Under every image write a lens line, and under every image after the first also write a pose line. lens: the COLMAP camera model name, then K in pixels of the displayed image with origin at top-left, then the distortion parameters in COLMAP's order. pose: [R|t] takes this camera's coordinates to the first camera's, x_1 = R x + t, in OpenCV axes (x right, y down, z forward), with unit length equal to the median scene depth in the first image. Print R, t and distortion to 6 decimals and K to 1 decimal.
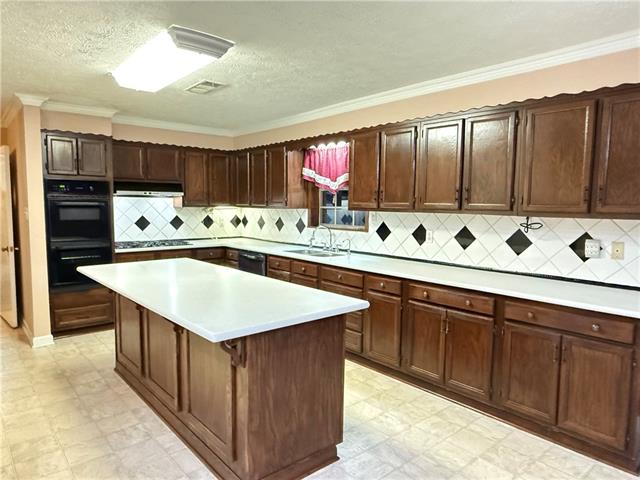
lens RADIAL K [[399.2, 0, 320.0], [0, 399.2, 240.0], [0, 0, 1]] dist [-0.030376, 0.001378]
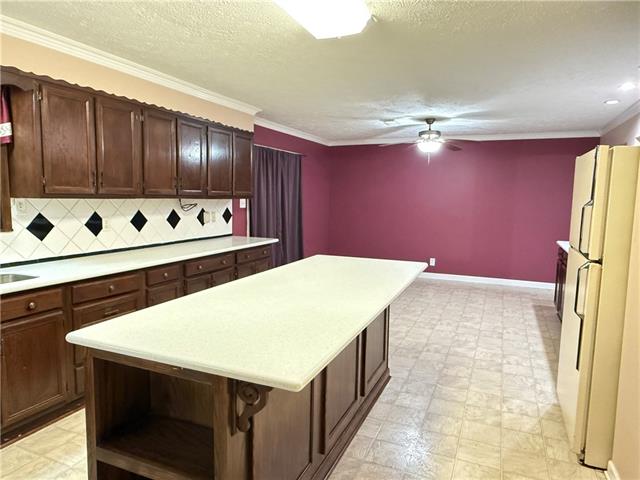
lens RADIAL K [[427.9, 0, 320.0], [0, 427.9, 240.0], [0, 0, 1]] dist [0.043441, 0.001071]
pose [[-0.398870, -0.113891, 0.909907, -0.834600], [0.062903, 0.986522, 0.151055, -0.093326], [-0.914847, 0.117487, -0.386330, 0.942436]]
